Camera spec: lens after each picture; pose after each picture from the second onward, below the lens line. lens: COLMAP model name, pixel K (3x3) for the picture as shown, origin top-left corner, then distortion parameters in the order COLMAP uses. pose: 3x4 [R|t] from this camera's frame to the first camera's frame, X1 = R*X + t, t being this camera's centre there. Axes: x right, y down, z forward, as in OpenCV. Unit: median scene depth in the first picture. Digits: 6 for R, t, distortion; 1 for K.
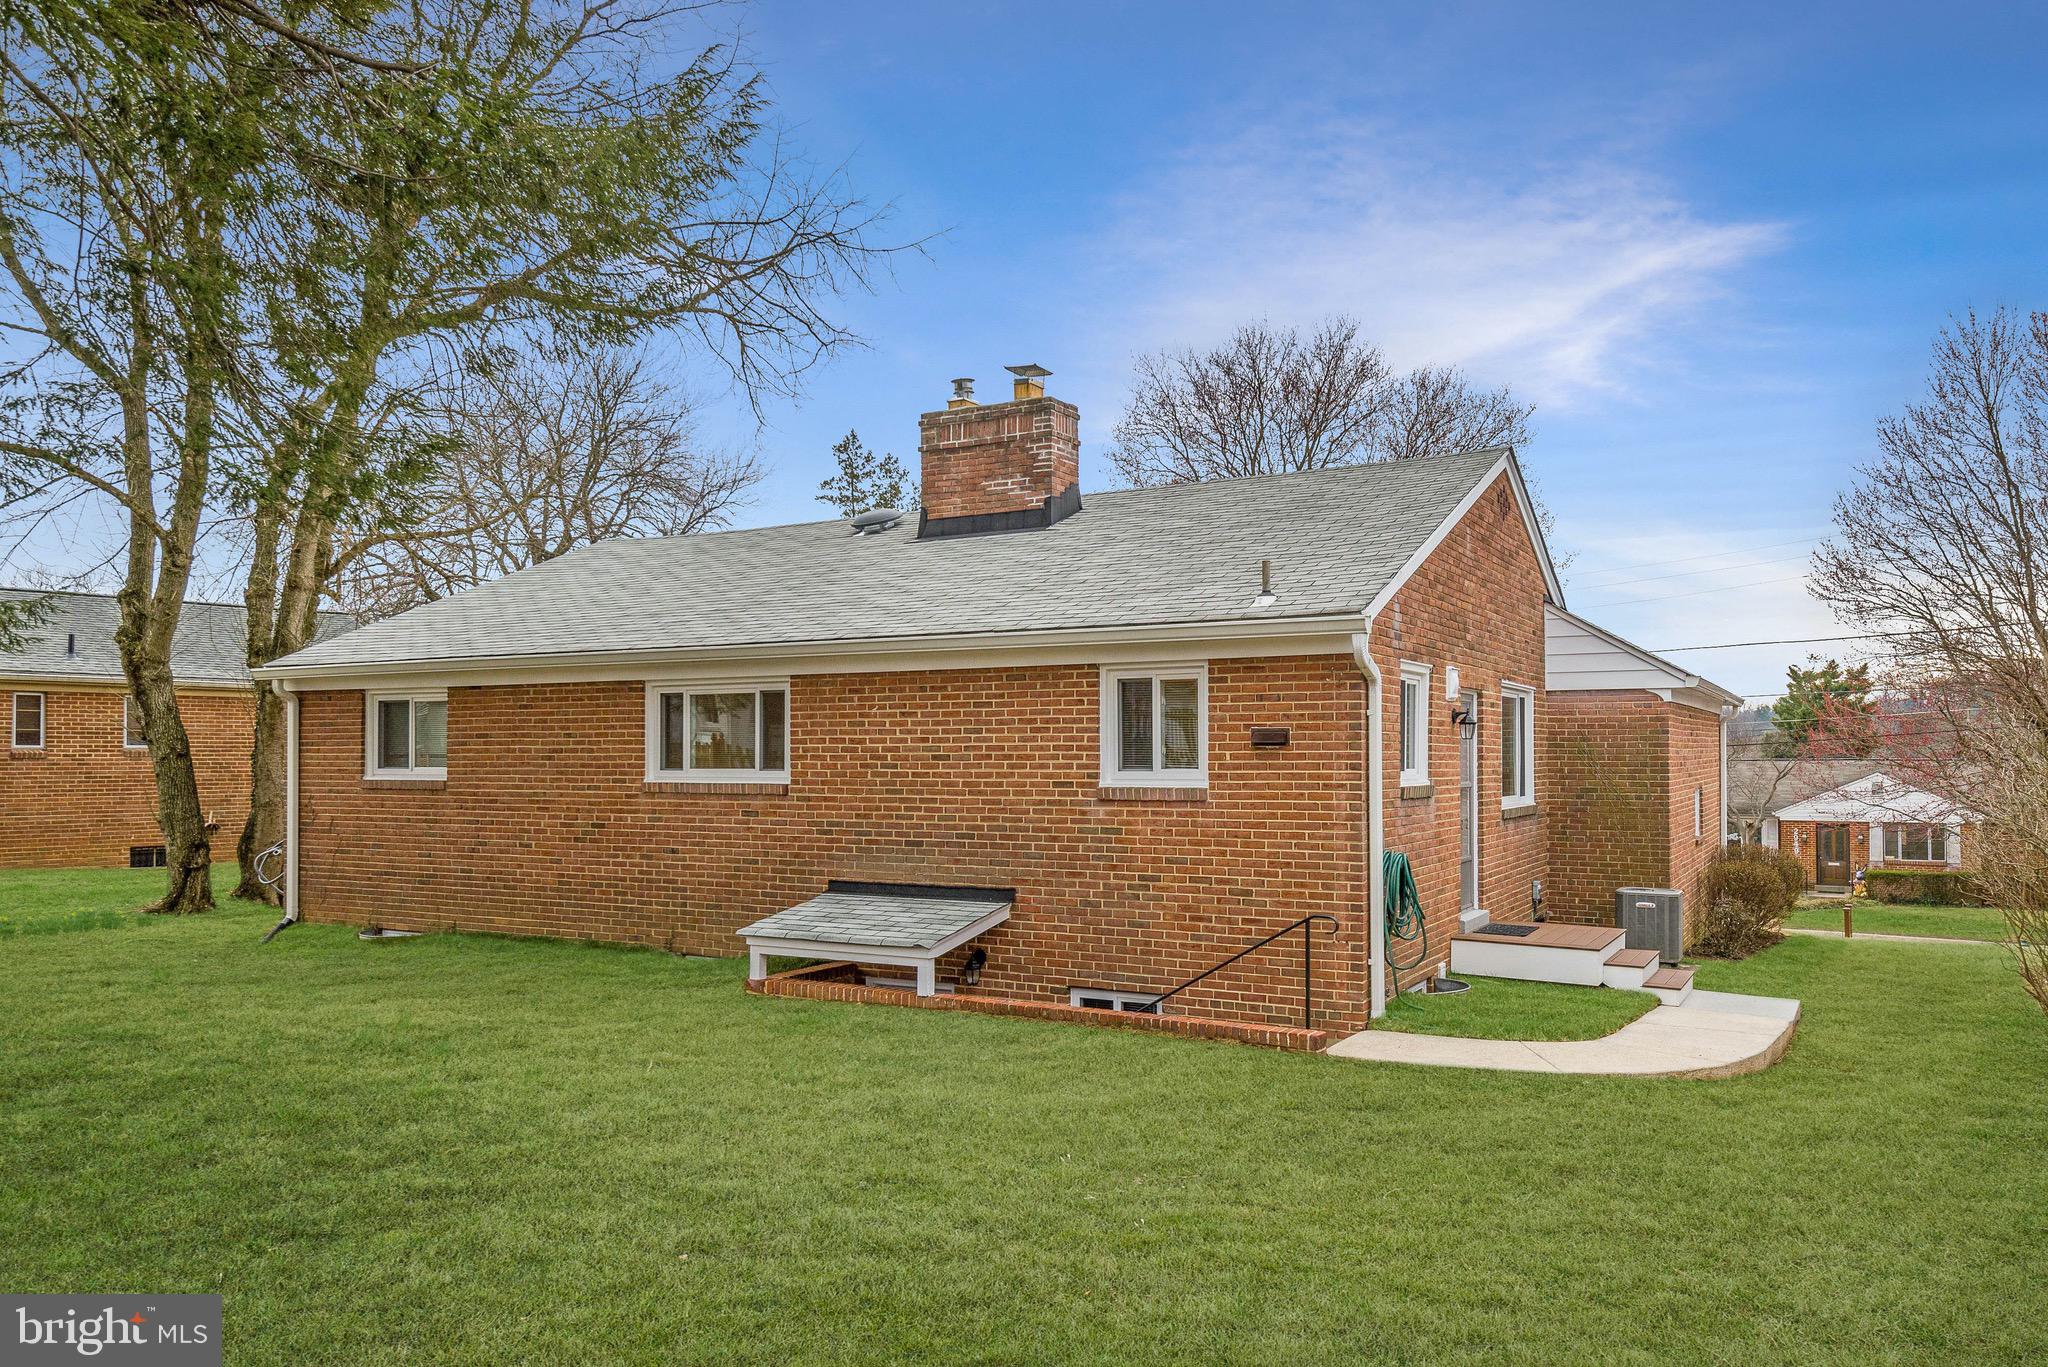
lens RADIAL K [[1413.8, 0, 1023.9], [0, 1413.8, 692.0], [0, 0, 1]] dist [0.008979, -0.001426]
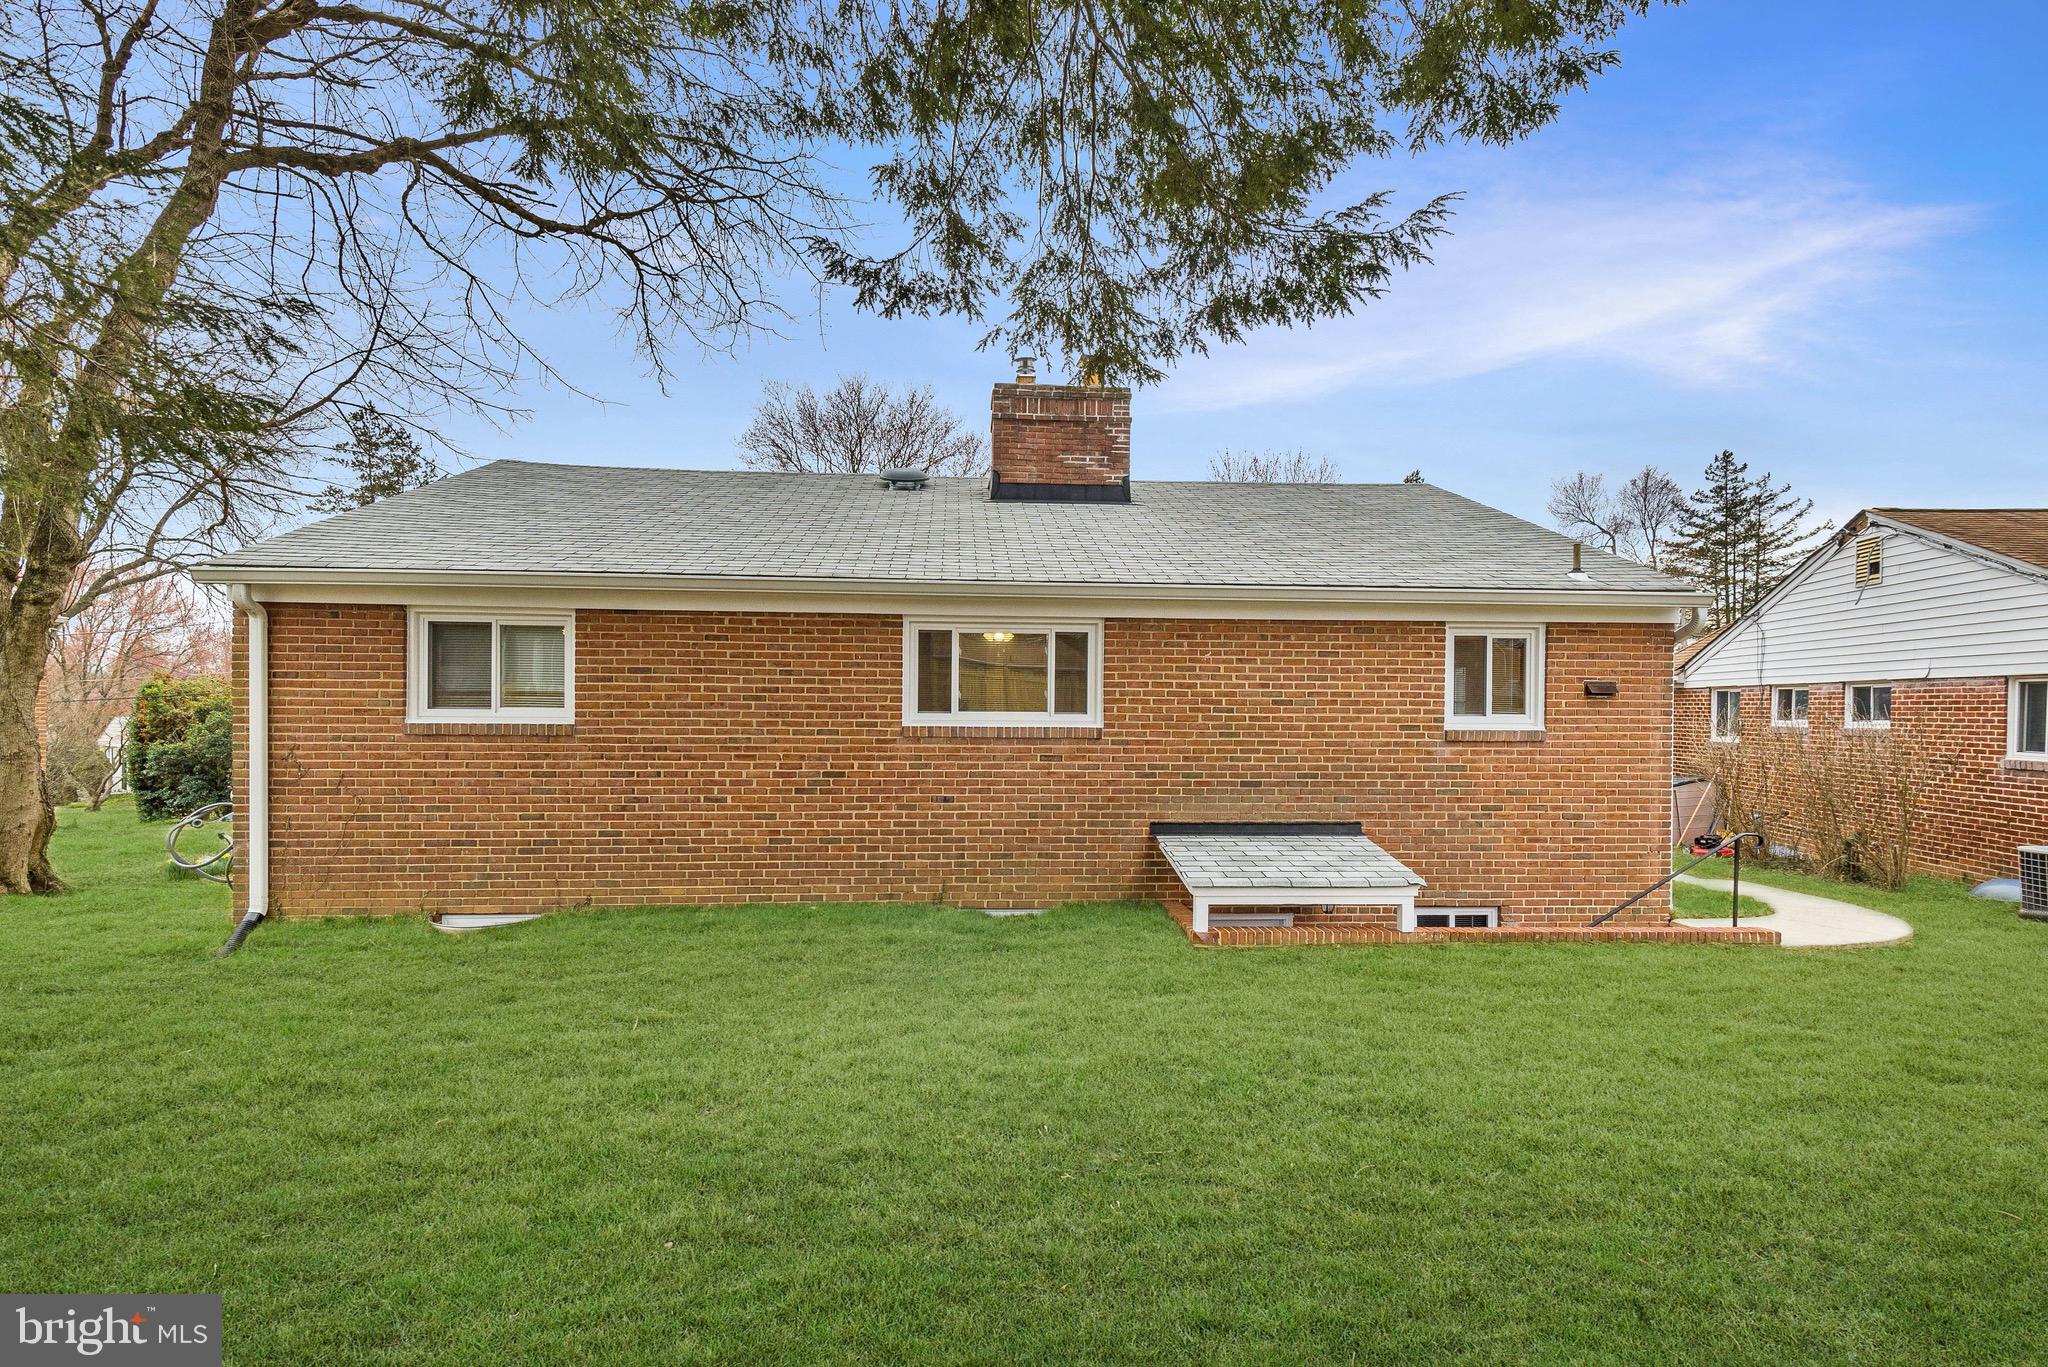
lens RADIAL K [[973.5, 0, 1024.0], [0, 973.5, 683.5], [0, 0, 1]] dist [0.032873, -0.028265]
pose [[0.842618, 0.020291, 0.538130, -0.615408], [-0.033724, 0.999317, 0.015126, 0.027401], [-0.537455, -0.030893, 0.842726, 0.484605]]
